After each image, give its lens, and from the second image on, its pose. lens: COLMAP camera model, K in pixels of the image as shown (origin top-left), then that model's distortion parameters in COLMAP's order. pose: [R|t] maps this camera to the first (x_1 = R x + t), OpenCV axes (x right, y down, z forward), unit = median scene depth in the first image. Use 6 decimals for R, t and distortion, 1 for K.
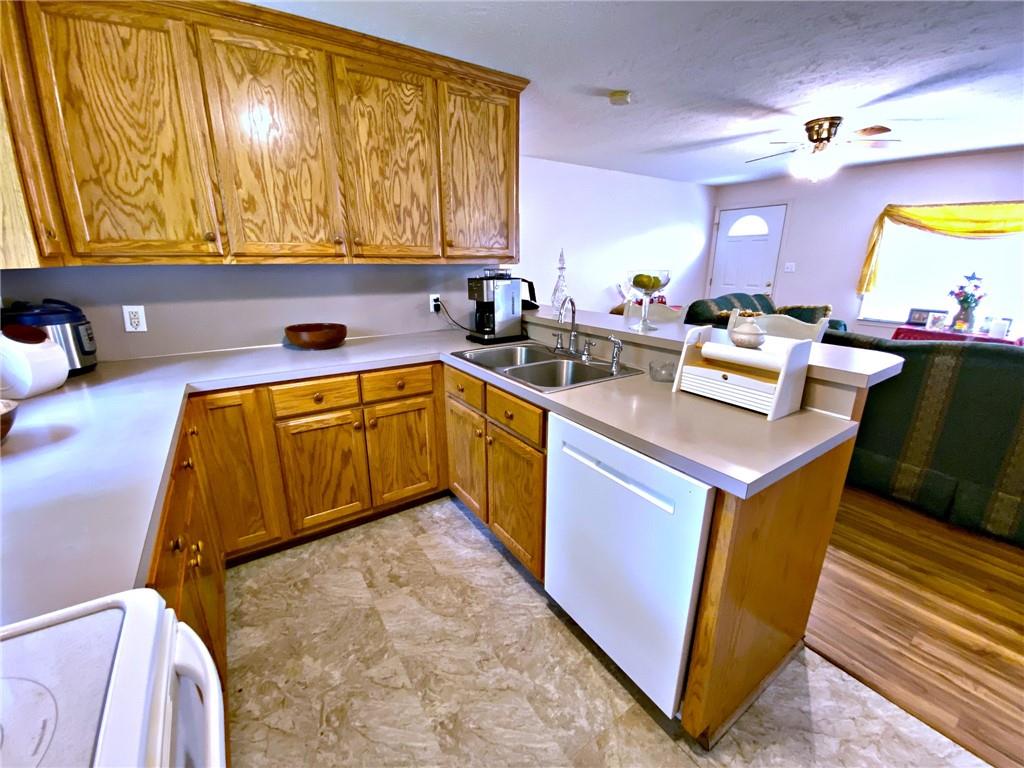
lens RADIAL K [[410.3, 0, 513.1], [0, 410.3, 382.5], [0, 0, 1]] dist [0.021447, -0.020247]
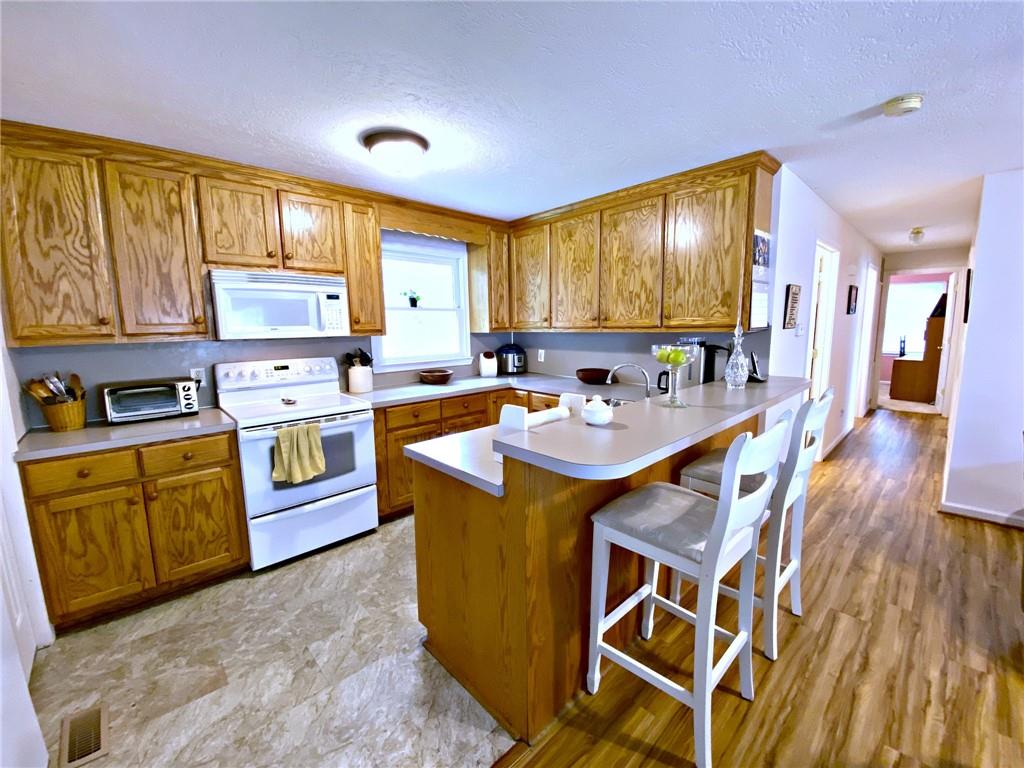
lens RADIAL K [[410.3, 0, 513.1], [0, 410.3, 382.5], [0, 0, 1]] dist [0.021447, -0.020247]
pose [[0.165156, 0.135770, -0.976878, 1.066389], [-0.263644, 0.960513, 0.088923, -0.157207], [0.950376, 0.242862, 0.194430, 0.433289]]
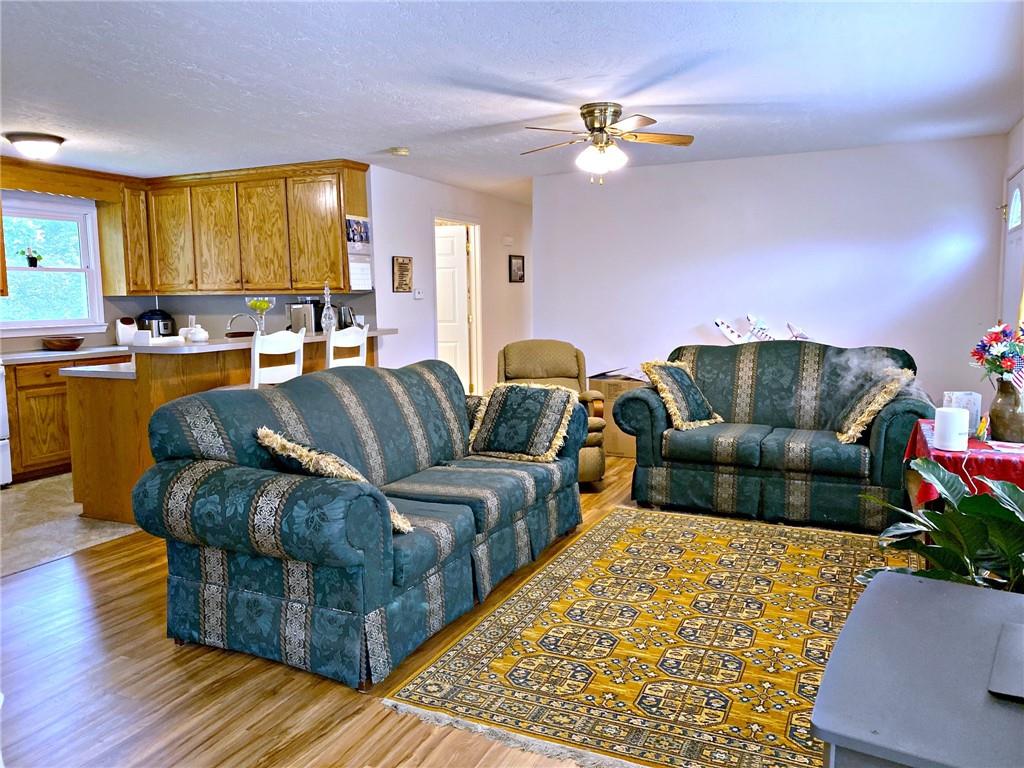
lens RADIAL K [[776.1, 0, 527.3], [0, 776.1, 383.4], [0, 0, 1]] dist [-0.004753, -0.007035]
pose [[0.545125, 0.090663, -0.833438, 2.782296], [-0.226766, 0.973023, -0.042472, -0.068301], [0.807104, 0.212148, 0.550978, 0.287543]]
